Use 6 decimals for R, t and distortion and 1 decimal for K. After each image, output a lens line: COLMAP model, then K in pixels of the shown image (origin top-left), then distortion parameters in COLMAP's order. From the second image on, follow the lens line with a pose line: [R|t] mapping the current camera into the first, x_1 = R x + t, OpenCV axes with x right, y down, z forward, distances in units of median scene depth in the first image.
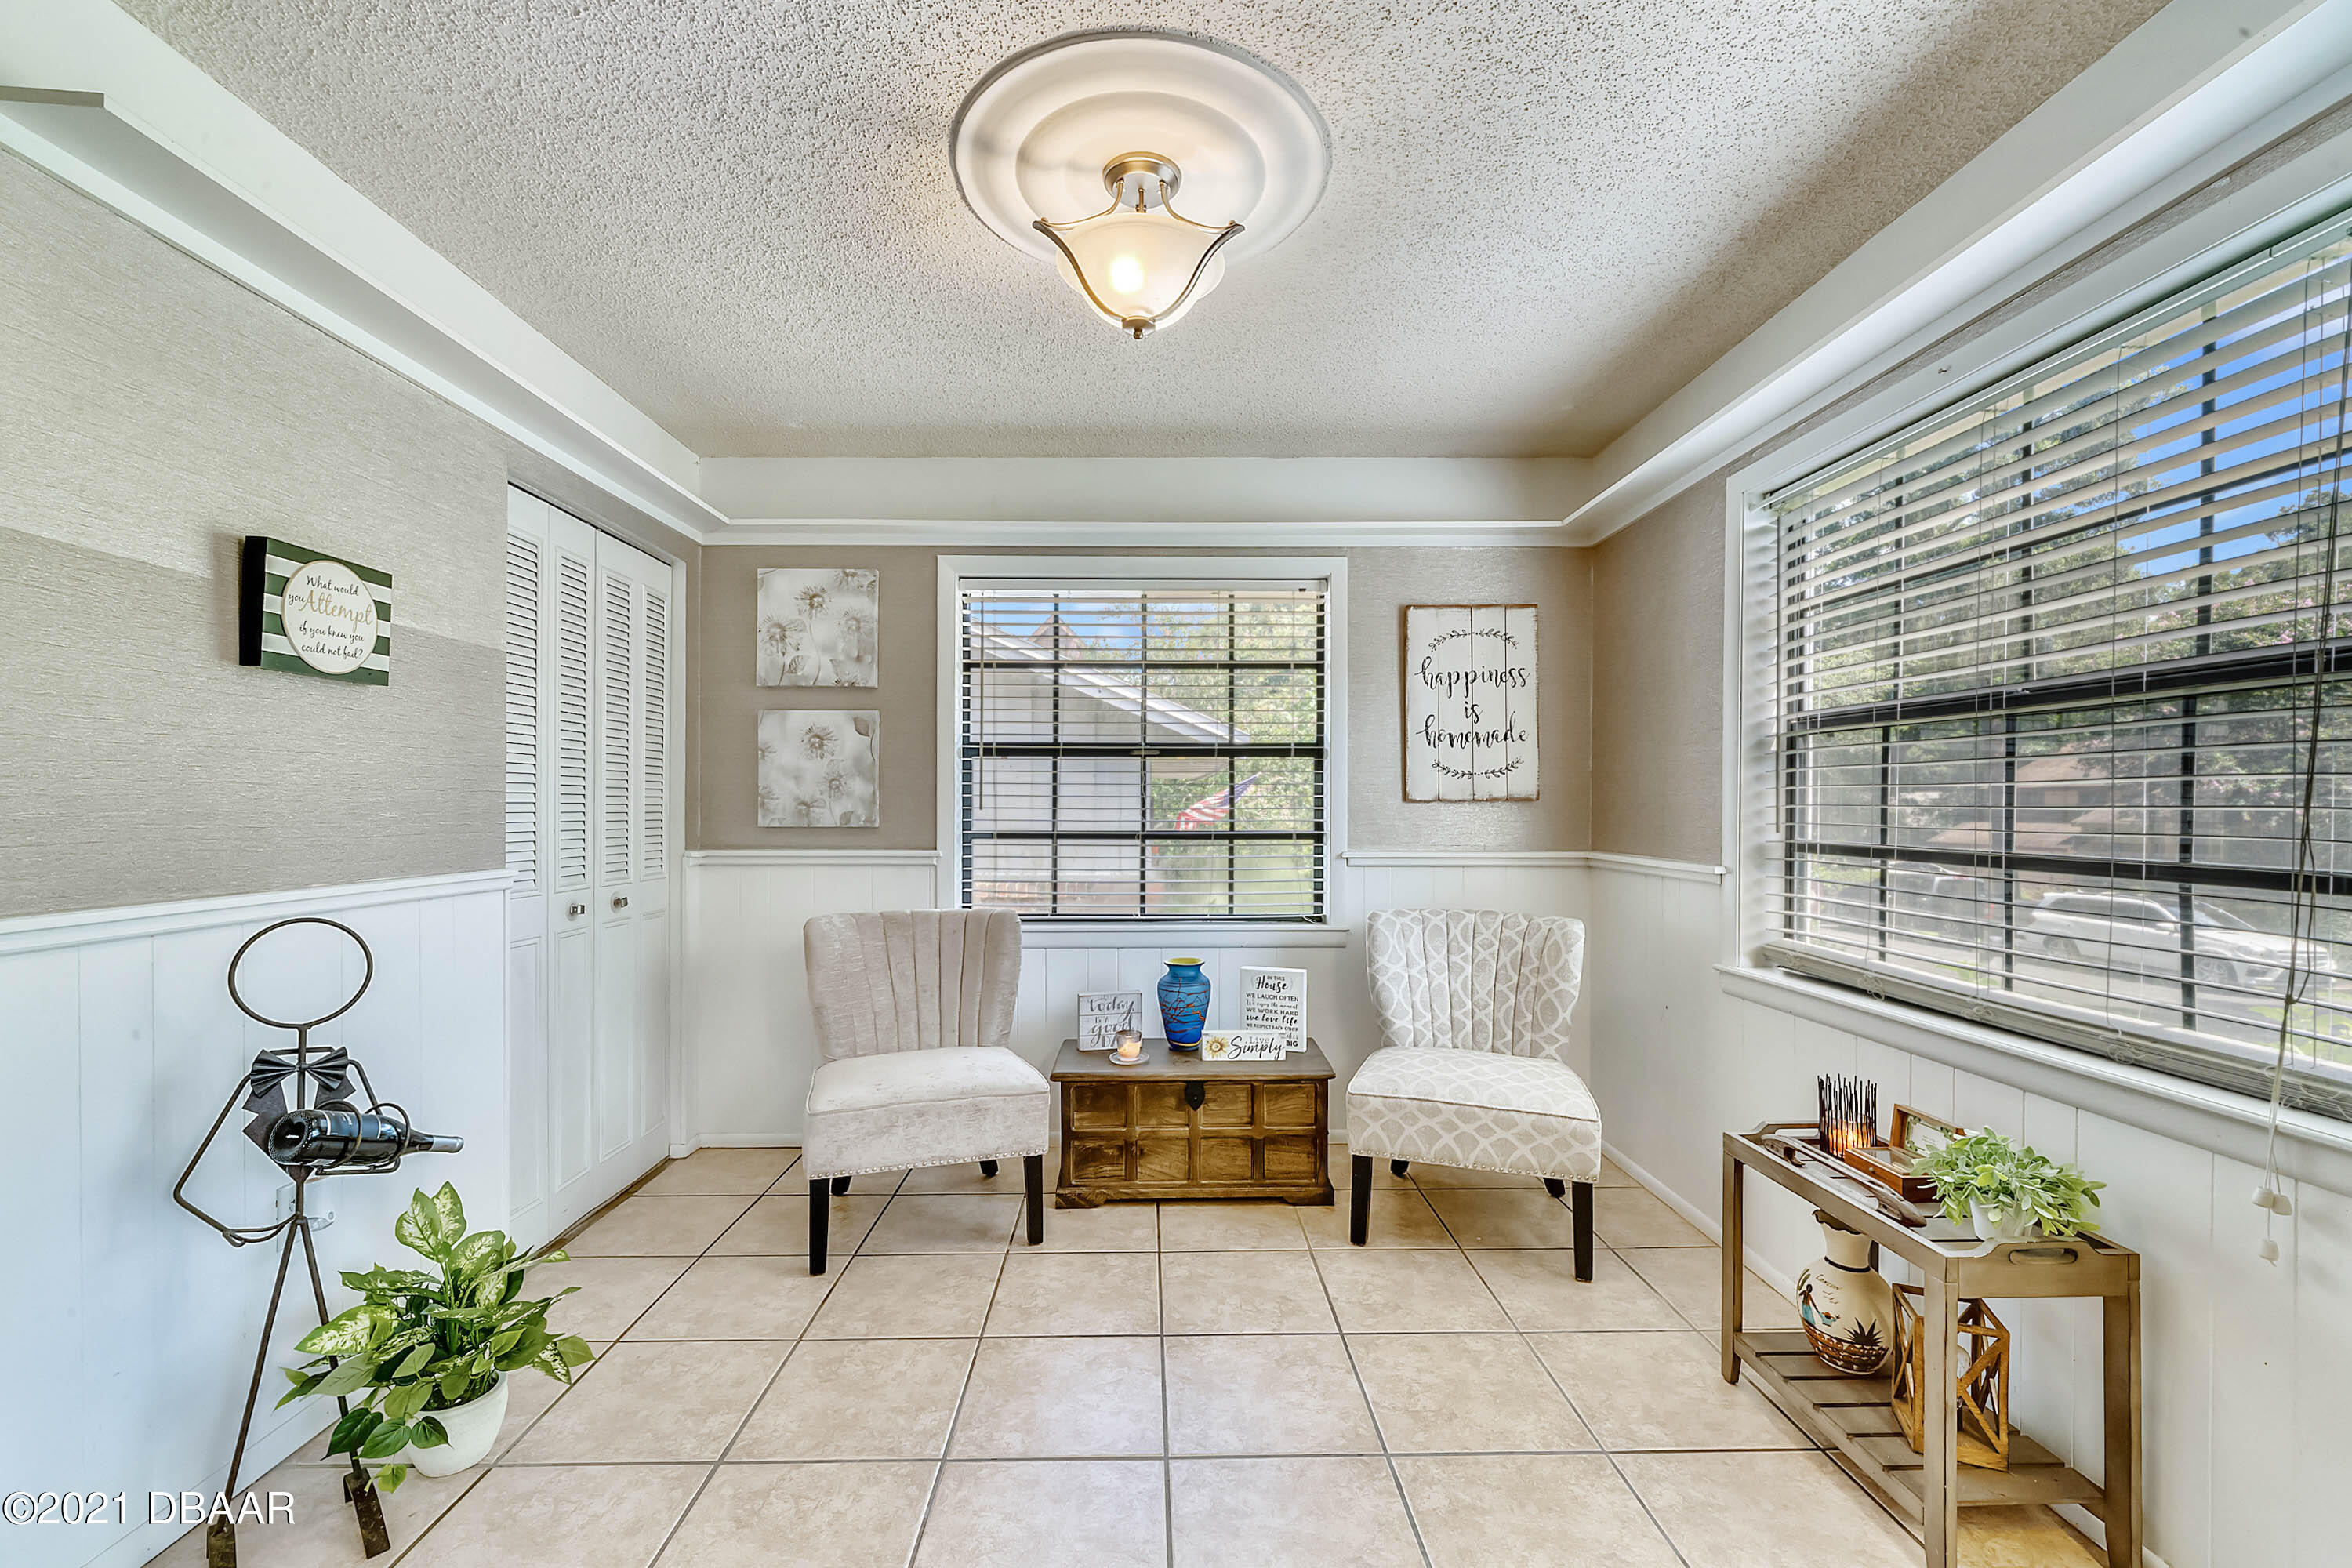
lens RADIAL K [[999.5, 0, 1197.7], [0, 999.5, 804.2], [0, 0, 1]] dist [-0.001806, 0.000824]
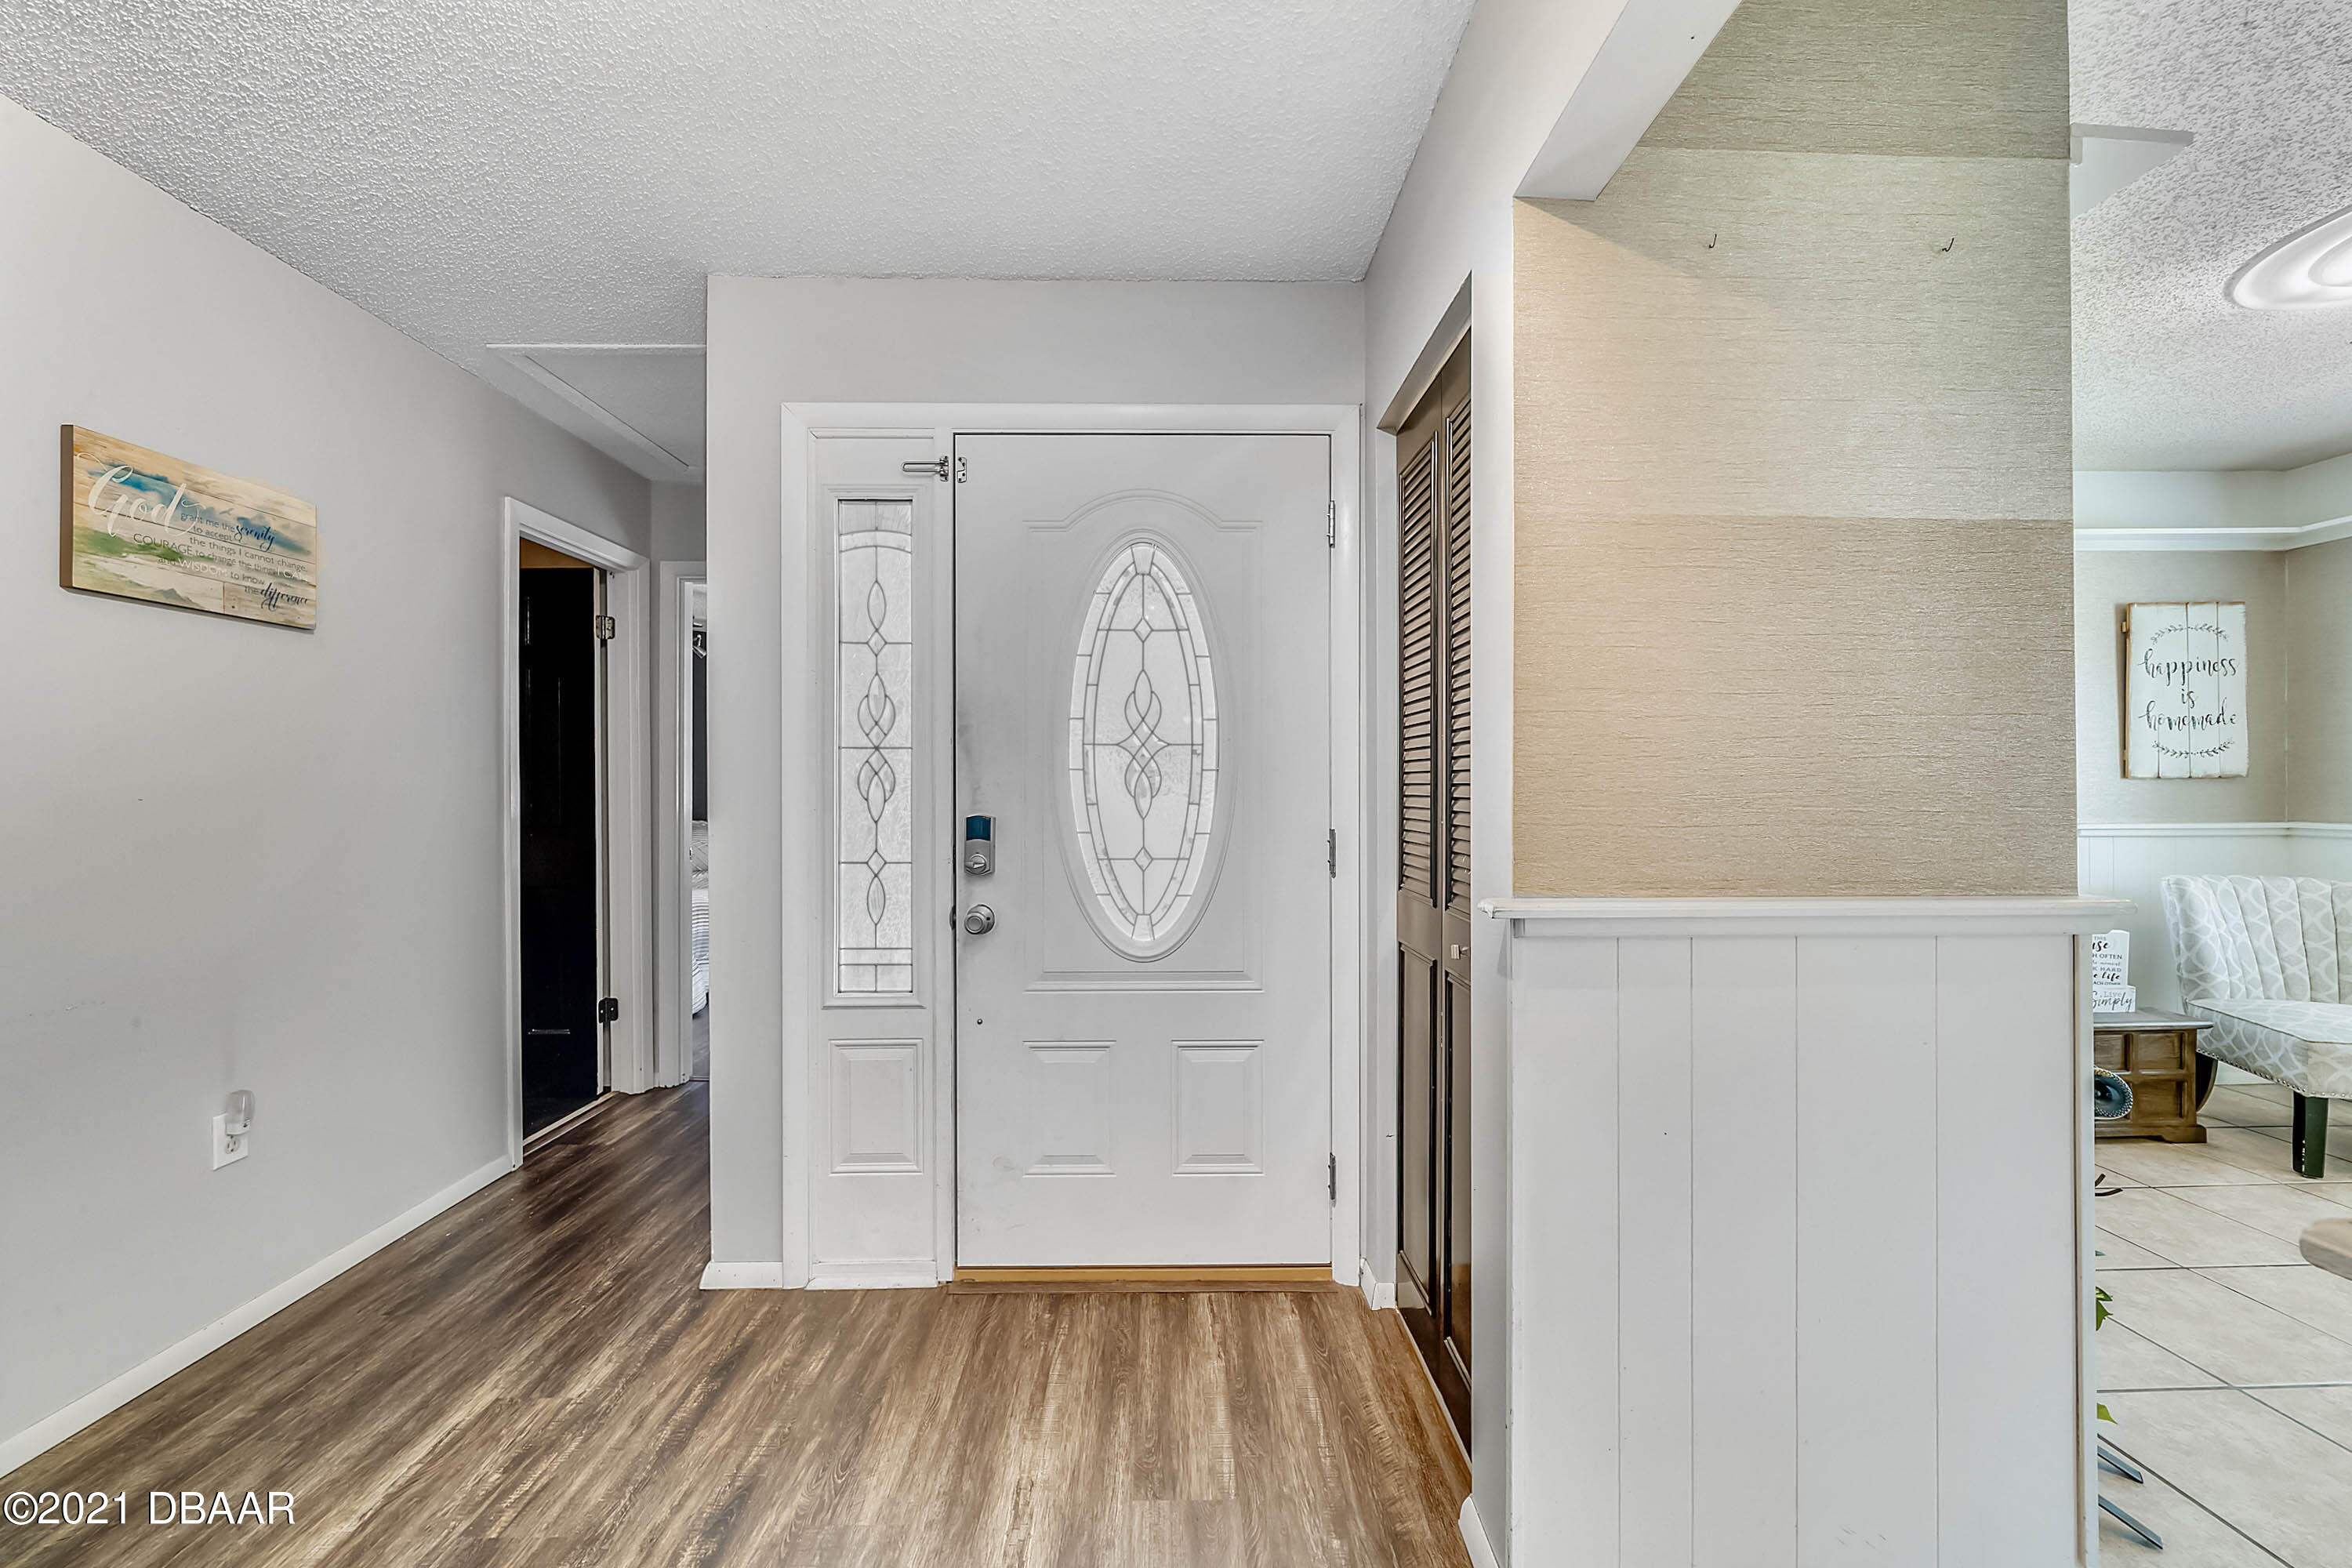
lens RADIAL K [[852.4, 0, 1168.2], [0, 852.4, 790.1], [0, 0, 1]] dist [-0.002888, -0.000901]
pose [[0.999976, -0.006877, 0.000798, -0.932603], [0.006880, 0.999970, -0.003613, 0.006456], [-0.000773, 0.003618, 0.999993, 0.058508]]
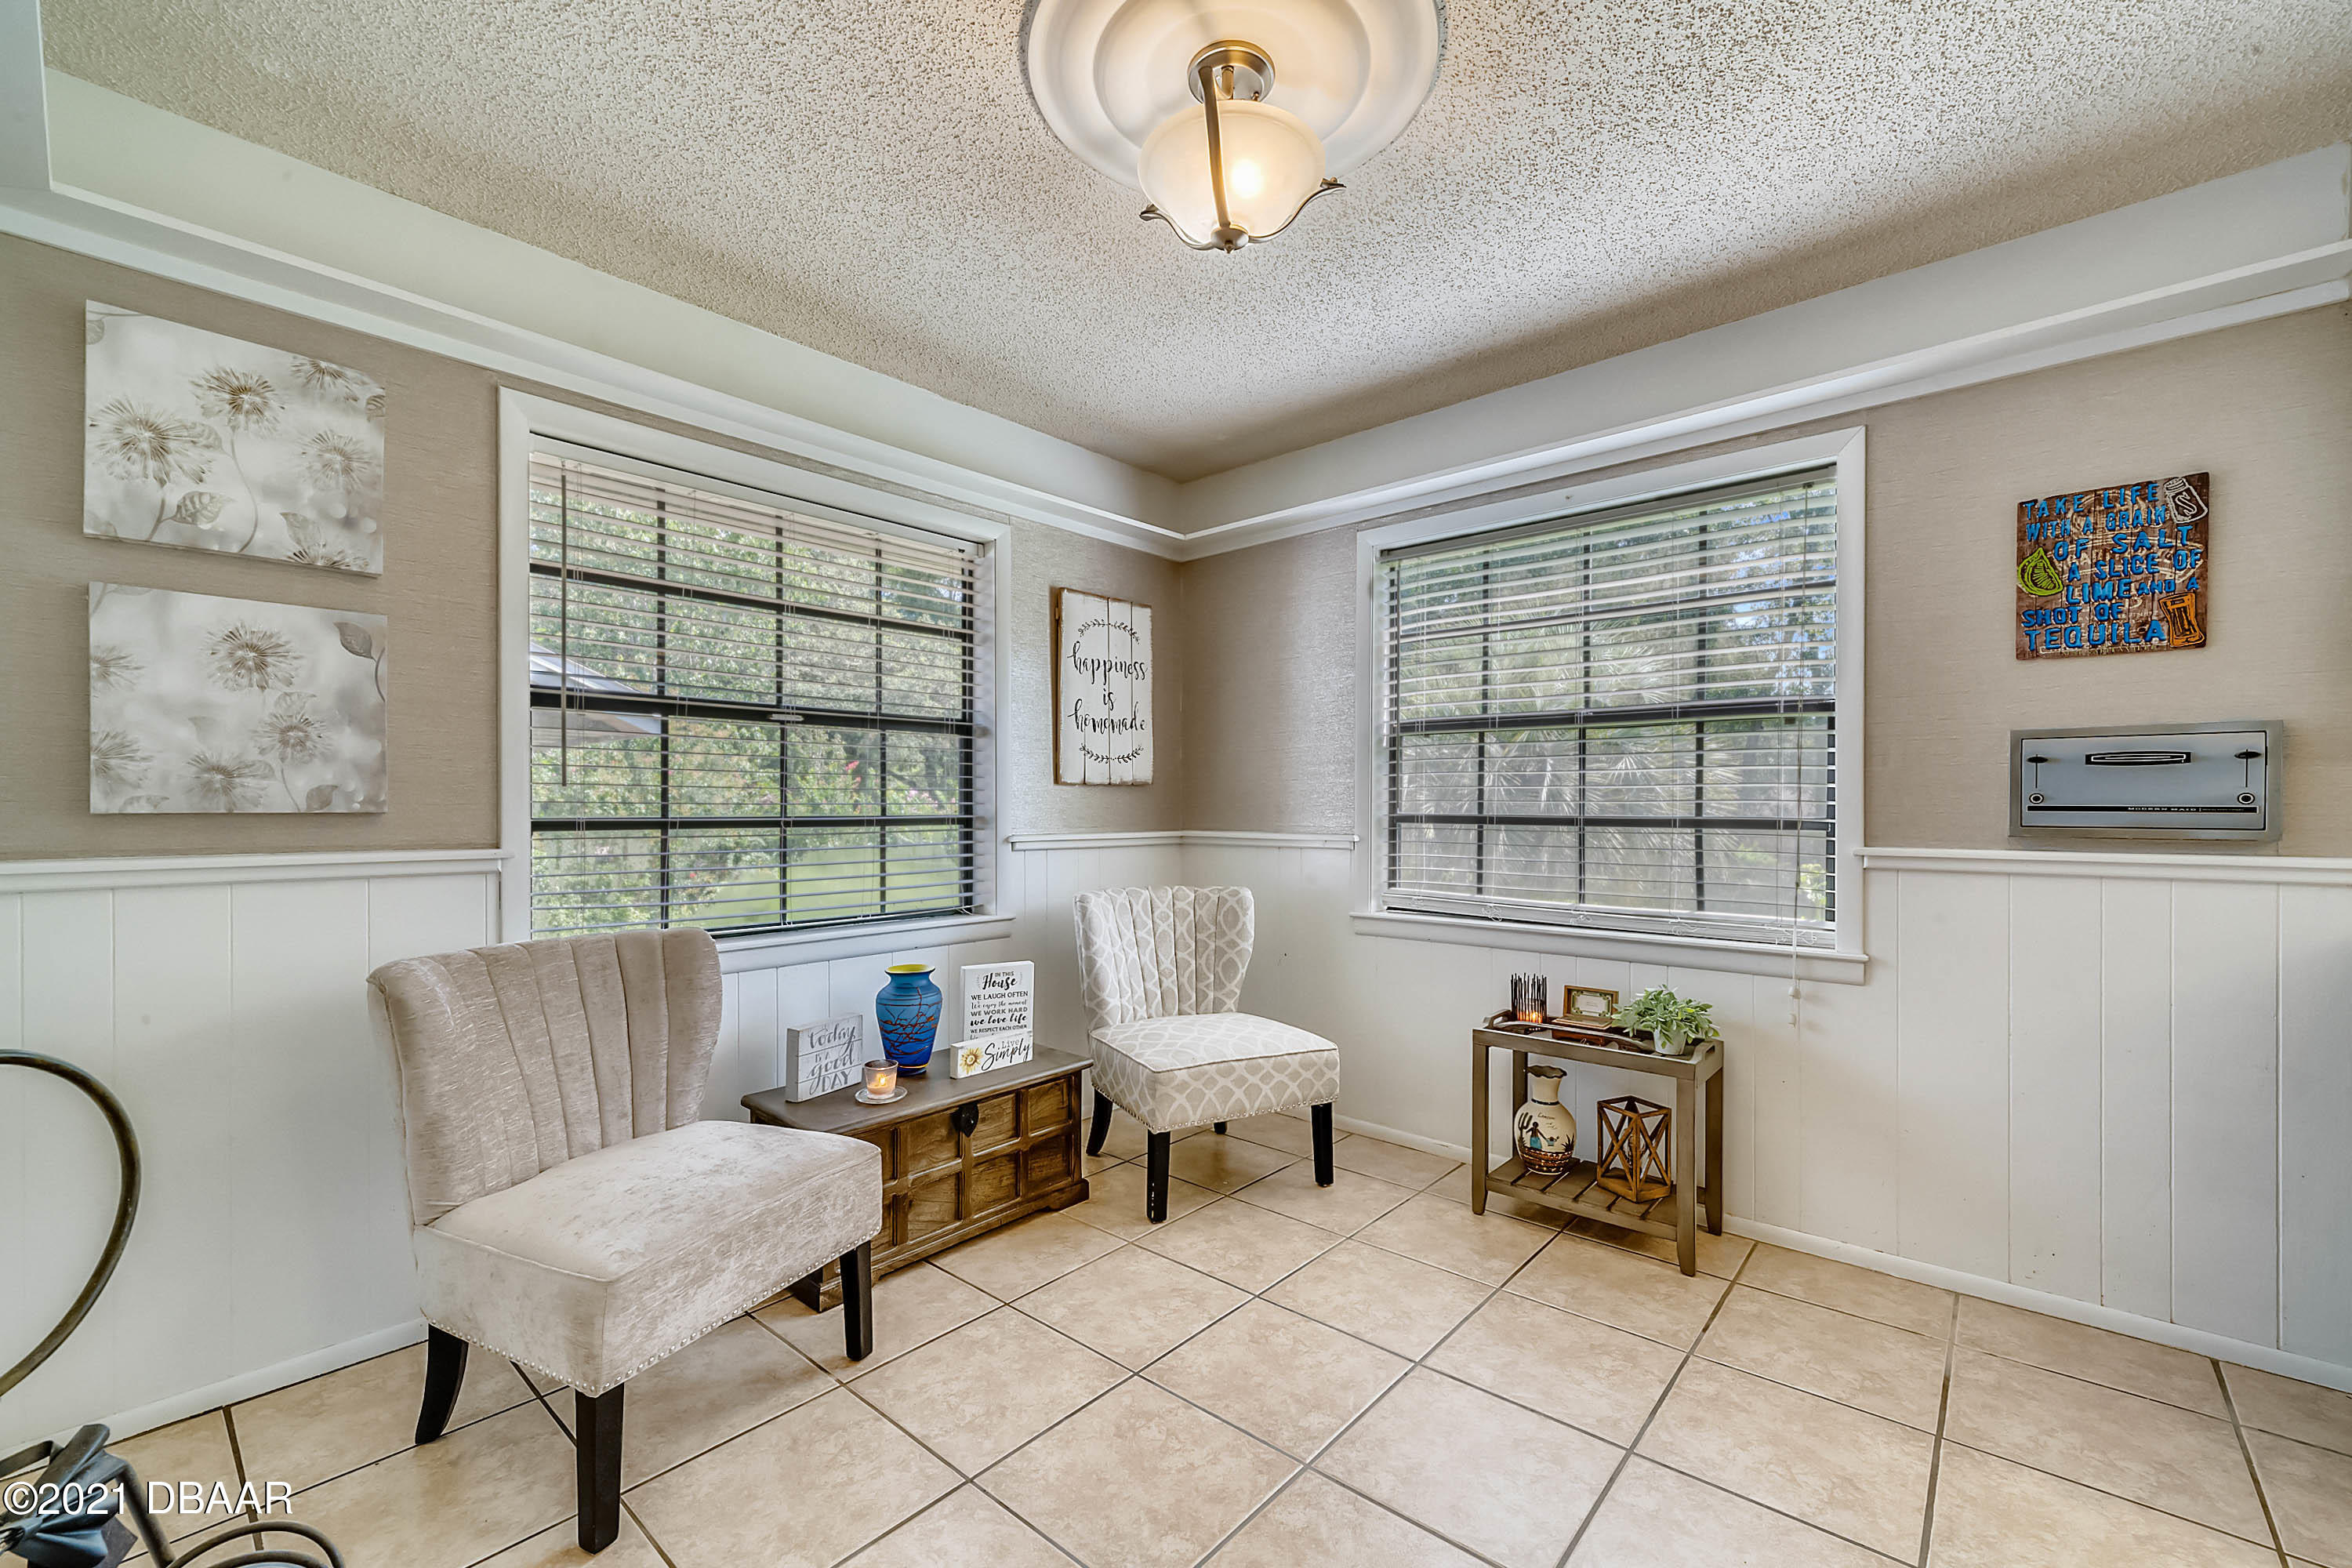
lens RADIAL K [[967.6, 0, 1179.8], [0, 967.6, 807.2], [0, 0, 1]] dist [-0.006042, 0.000263]
pose [[0.669836, -0.001840, 0.742507, -0.460502], [-0.000102, 0.999997, 0.002570, 0.019517], [-0.742510, -0.001798, 0.669833, 0.285861]]
